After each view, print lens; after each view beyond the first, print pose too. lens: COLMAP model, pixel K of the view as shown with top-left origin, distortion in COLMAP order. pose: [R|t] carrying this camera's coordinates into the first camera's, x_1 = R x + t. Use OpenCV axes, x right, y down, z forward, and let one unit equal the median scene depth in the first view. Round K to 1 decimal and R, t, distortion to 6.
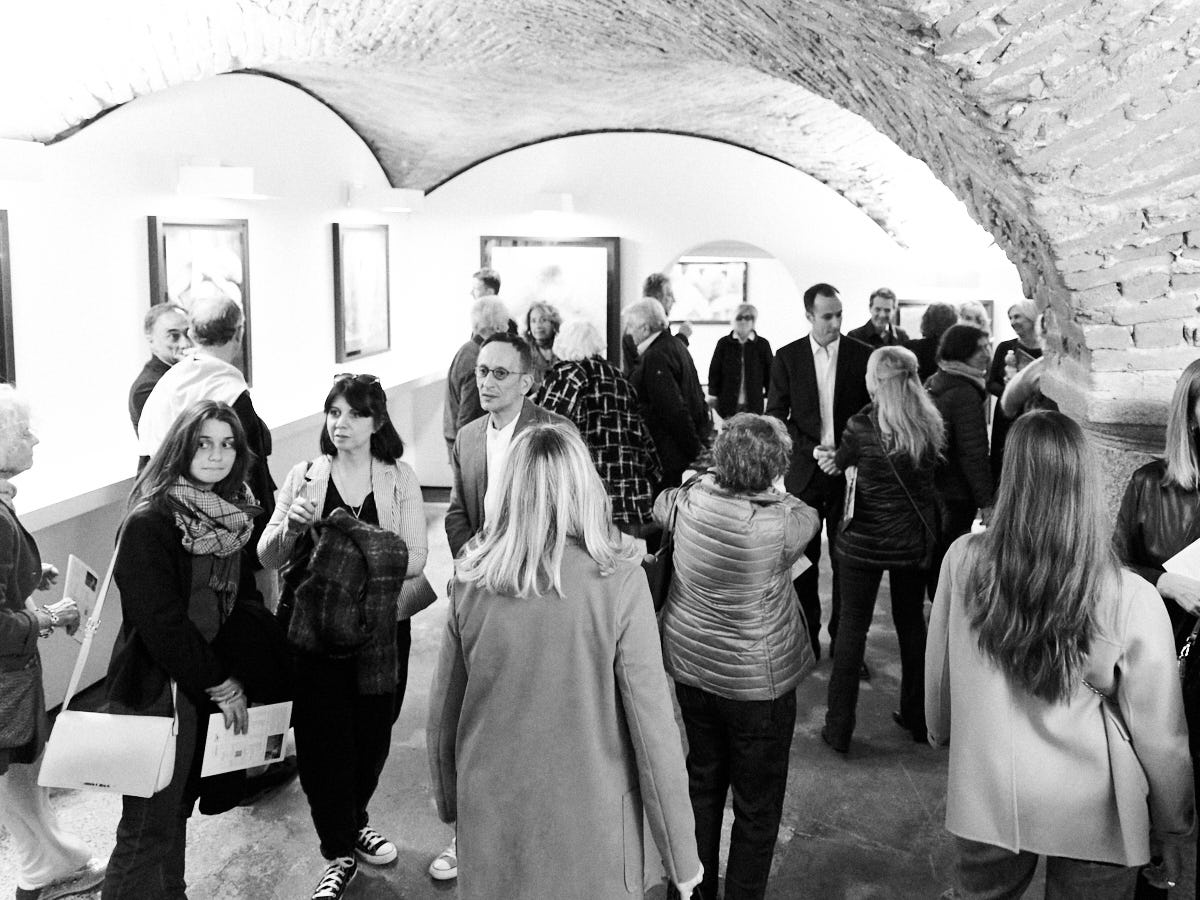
lens RADIAL K [[858.4, 0, 596.3], [0, 858.4, 445.4], [0, 0, 1]] dist [0.026516, -0.001376]
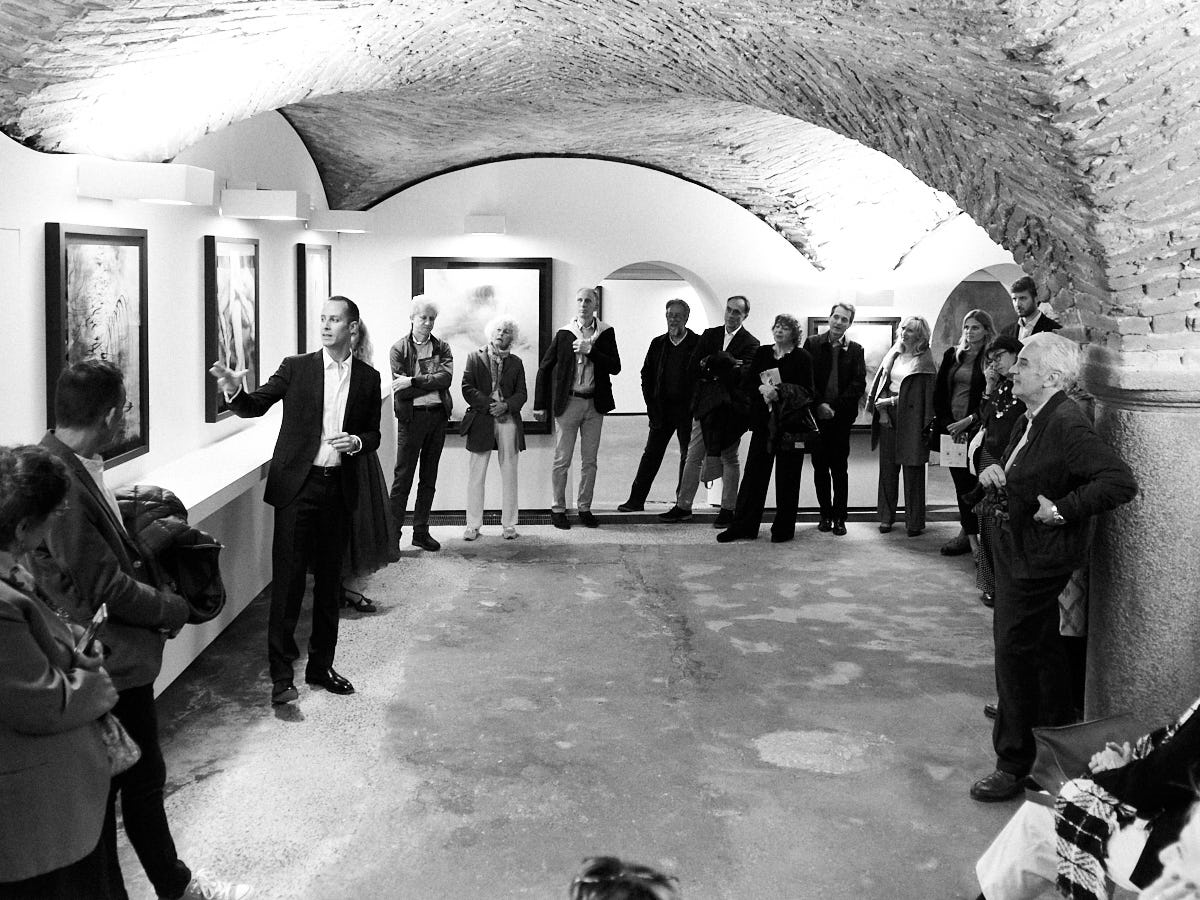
lens RADIAL K [[893.1, 0, 612.9], [0, 893.1, 449.5], [0, 0, 1]] dist [0.006716, 0.010351]
pose [[0.987407, -0.033774, 0.154556, -0.467567], [0.038241, 0.998930, -0.026016, 0.078426], [-0.153512, 0.031599, 0.987641, -0.267705]]
